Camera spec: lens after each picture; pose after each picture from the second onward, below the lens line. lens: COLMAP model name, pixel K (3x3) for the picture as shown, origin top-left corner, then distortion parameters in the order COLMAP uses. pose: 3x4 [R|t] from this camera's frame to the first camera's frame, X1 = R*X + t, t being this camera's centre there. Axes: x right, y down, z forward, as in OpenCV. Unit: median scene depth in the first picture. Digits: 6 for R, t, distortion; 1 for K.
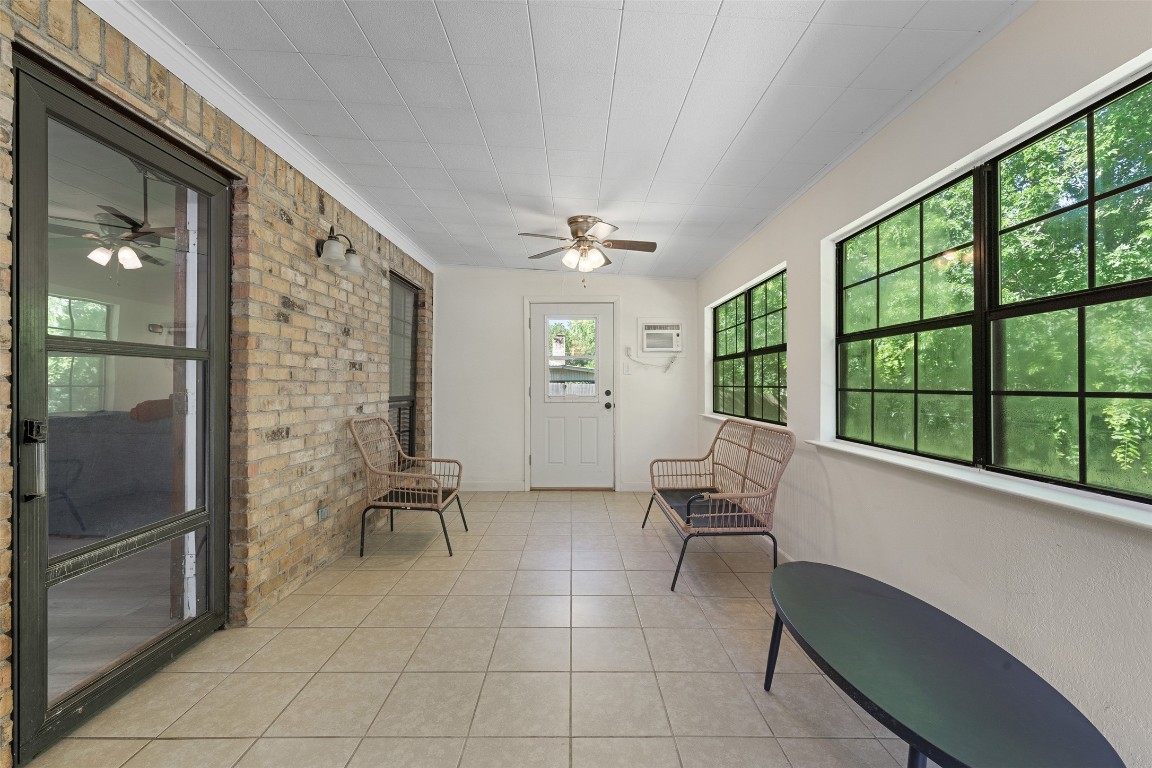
lens RADIAL K [[453.7, 0, 577.5], [0, 453.7, 380.4], [0, 0, 1]] dist [-0.007980, 0.000808]
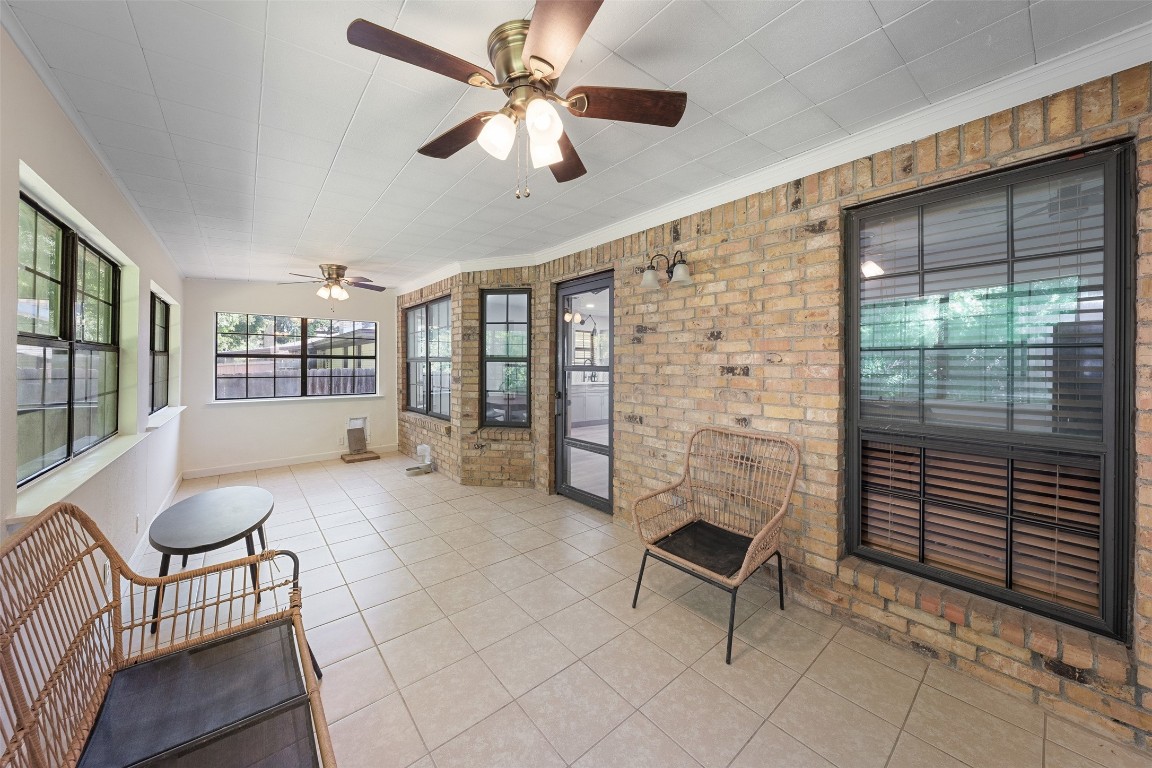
lens RADIAL K [[394.9, 0, 579.2], [0, 394.9, 367.9], [0, 0, 1]] dist [-0.003049, -0.000376]
pose [[-0.762420, -0.007255, -0.647042, 0.301508], [-0.005983, 0.999973, -0.004163, -0.040802], [0.647055, 0.000697, -0.762443, 1.754552]]
